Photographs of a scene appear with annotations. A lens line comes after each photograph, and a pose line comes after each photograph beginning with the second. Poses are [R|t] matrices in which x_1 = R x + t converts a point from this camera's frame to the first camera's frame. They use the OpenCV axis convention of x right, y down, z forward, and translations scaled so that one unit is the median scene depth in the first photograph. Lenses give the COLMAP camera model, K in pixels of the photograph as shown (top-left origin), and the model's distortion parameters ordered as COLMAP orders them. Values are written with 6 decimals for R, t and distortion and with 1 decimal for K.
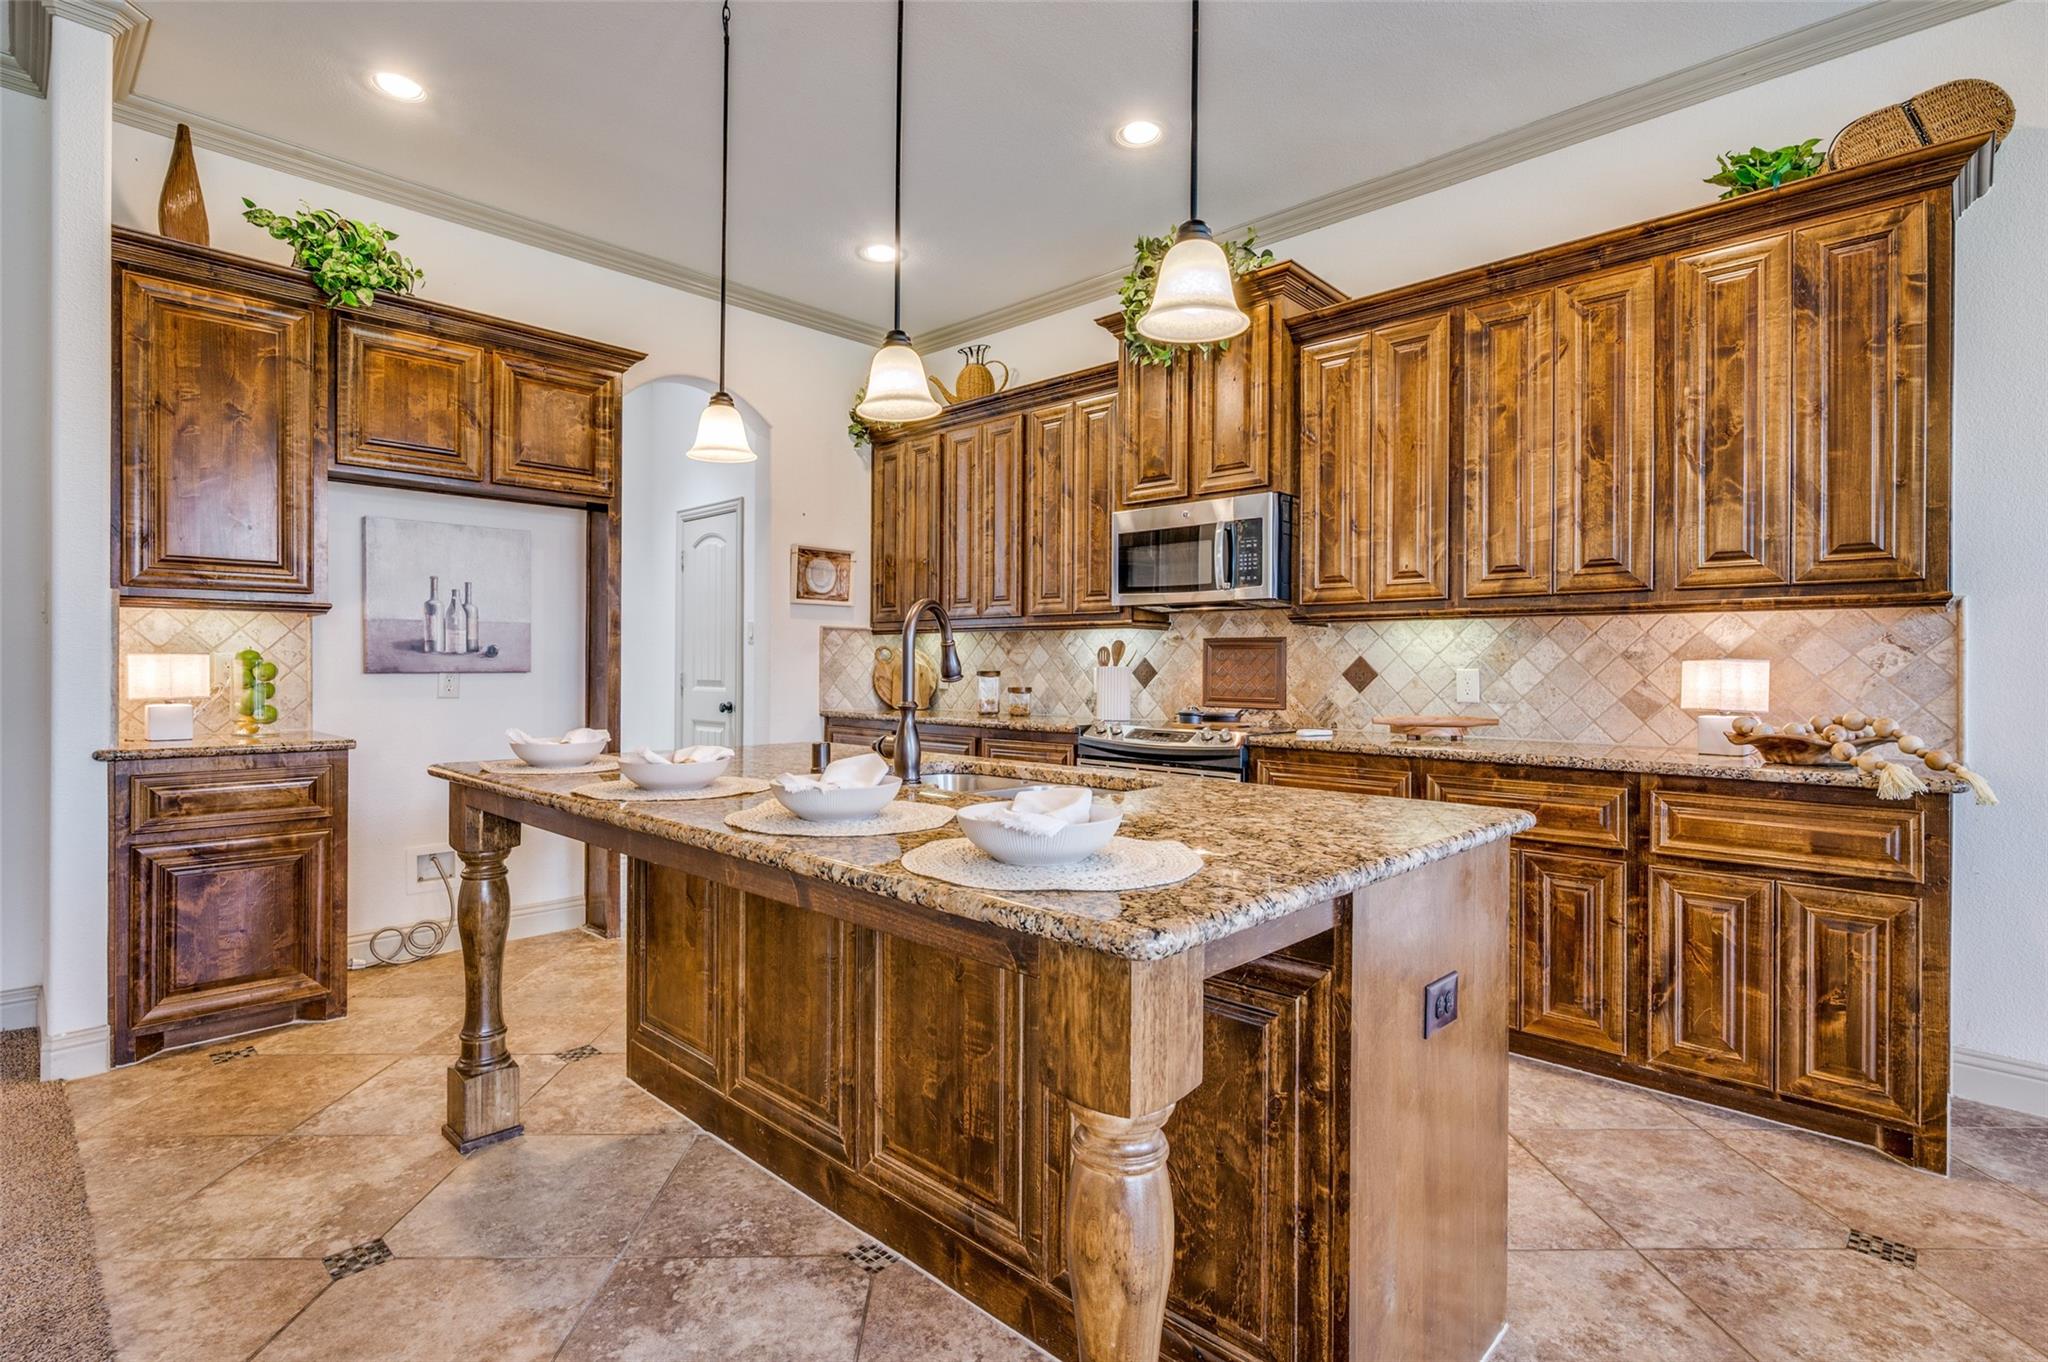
lens RADIAL K [[989.7, 0, 1021.7], [0, 989.7, 664.4], [0, 0, 1]] dist [-0.000768, 0.000849]
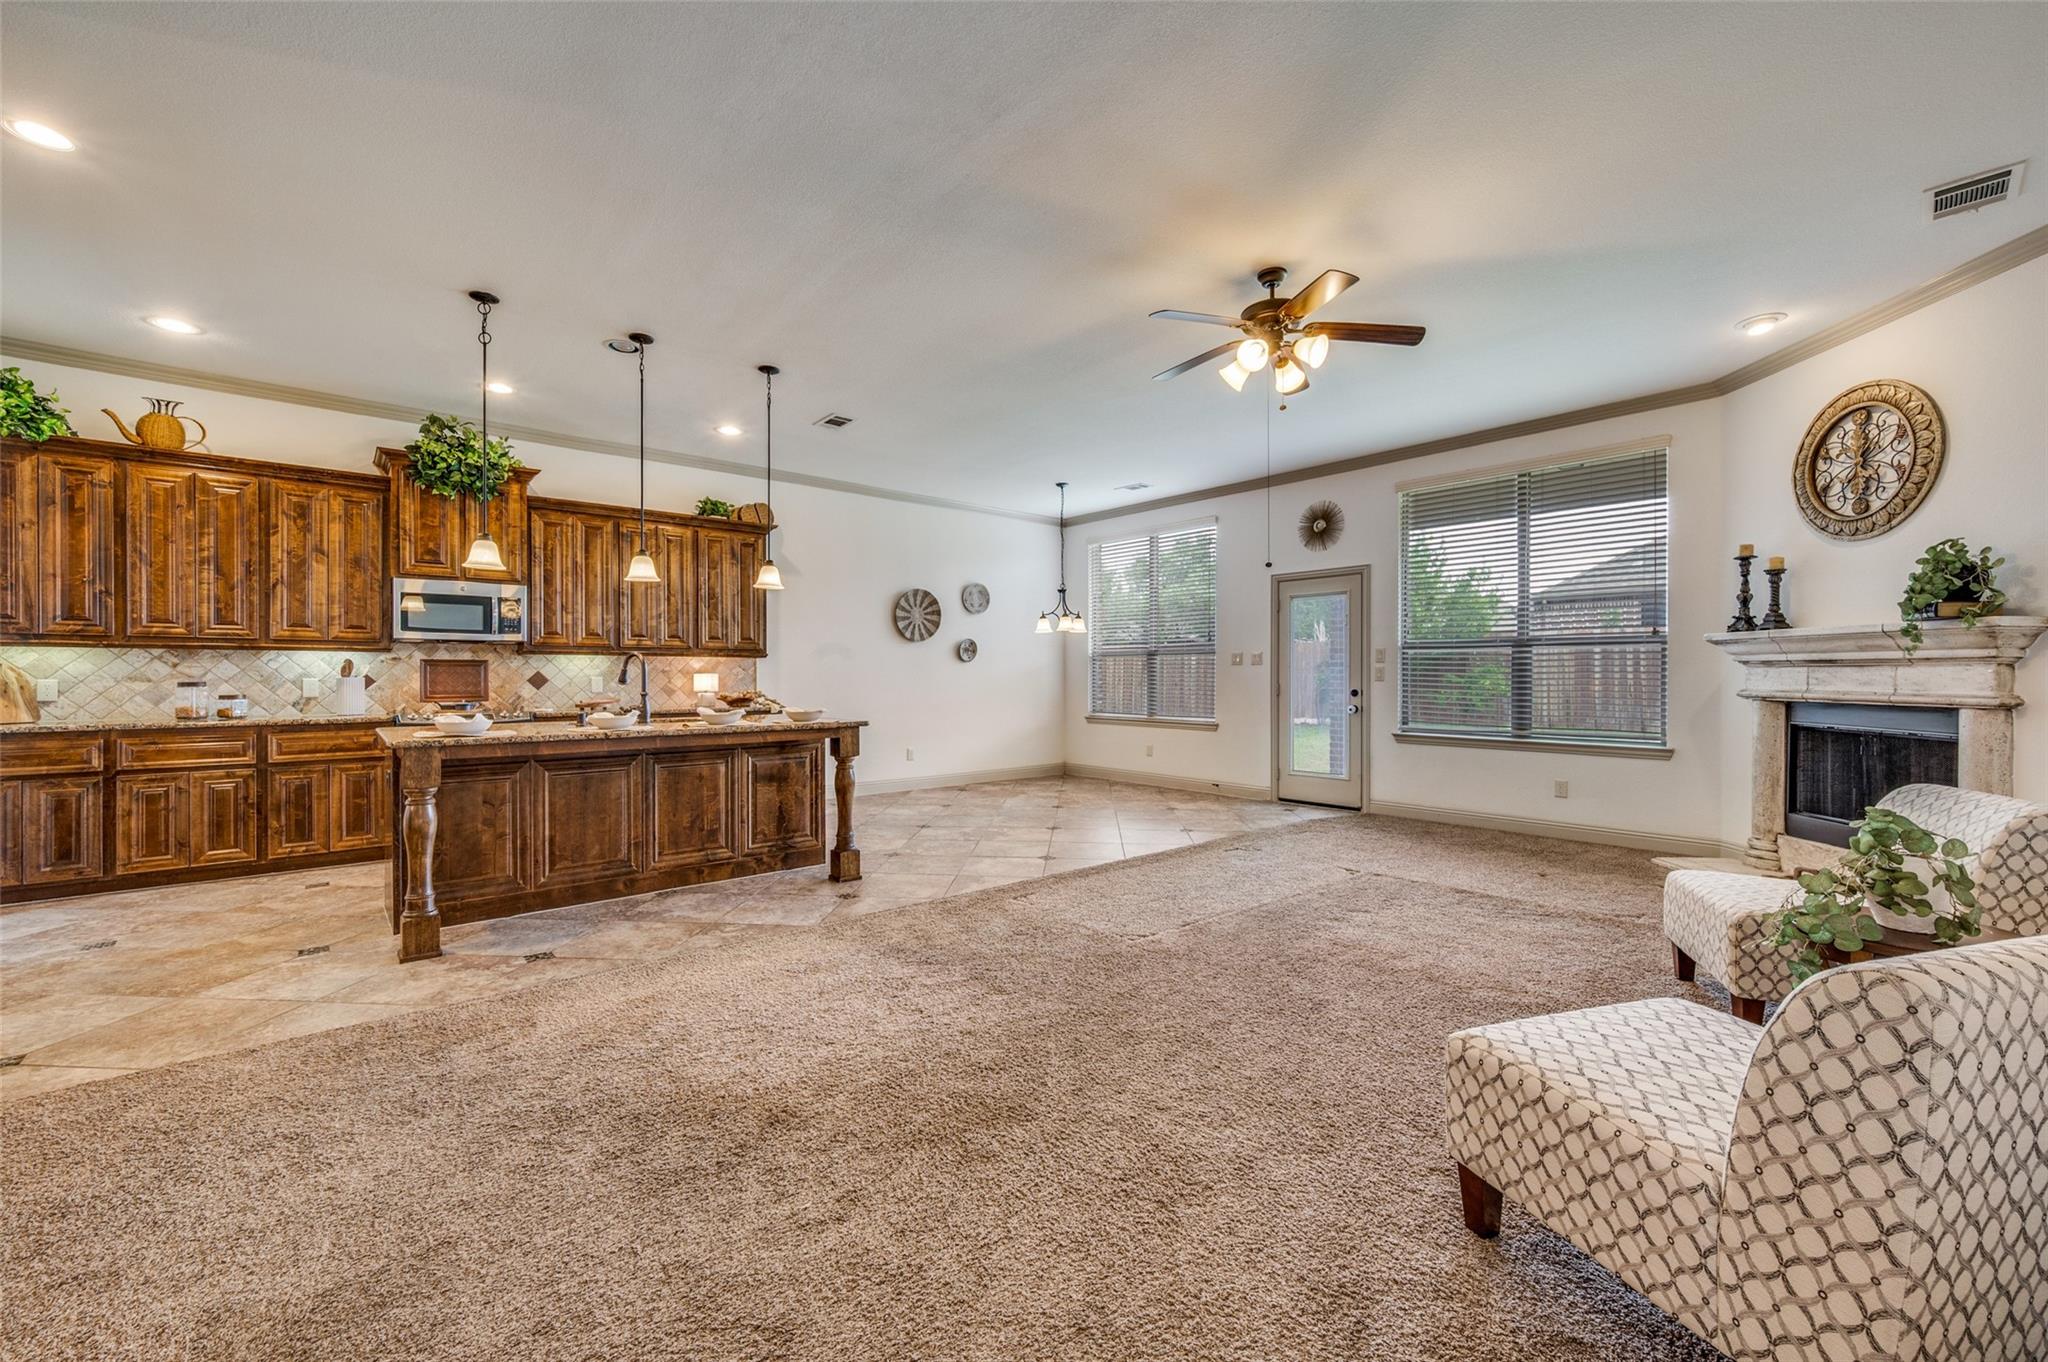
lens RADIAL K [[802.5, 0, 1023.2], [0, 802.5, 674.0], [0, 0, 1]] dist [-0.003015, 0.001443]
pose [[0.097846, -0.004828, 0.995190, -1.205146], [-0.001525, 0.999986, 0.005001, -0.012481], [-0.995200, -0.002007, 0.097838, -0.111257]]
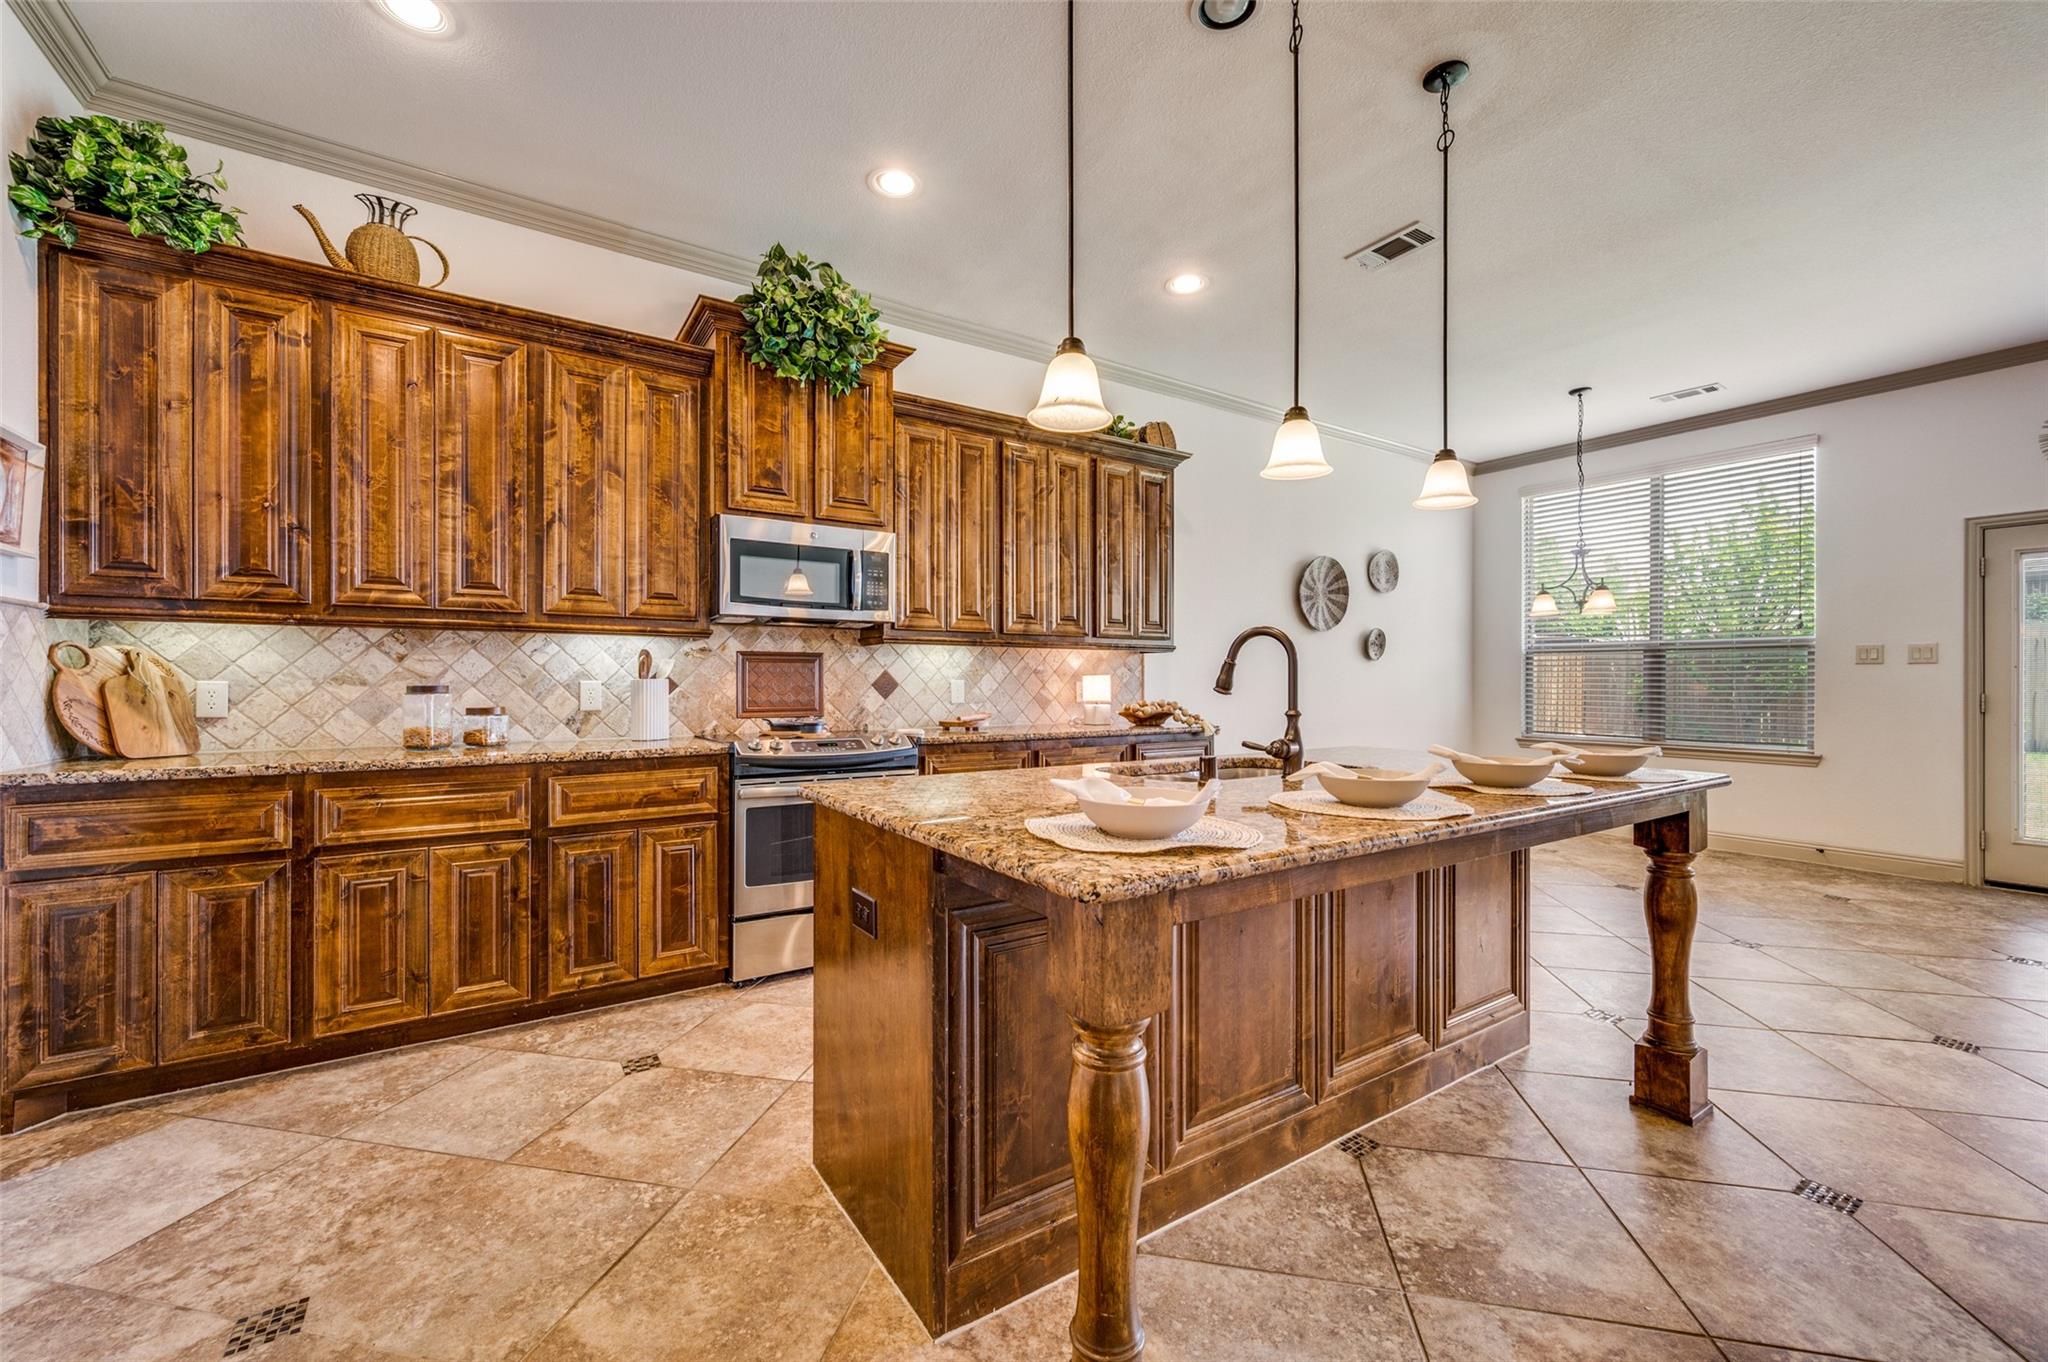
lens RADIAL K [[802.5, 0, 1026.7], [0, 802.5, 679.1], [0, 0, 1]] dist [-0.003015, 0.001443]
pose [[0.222742, -0.004345, 0.974868, -0.663616], [-0.003520, 0.999980, 0.005262, -0.003369], [-0.974871, -0.004604, 0.222722, 0.628841]]
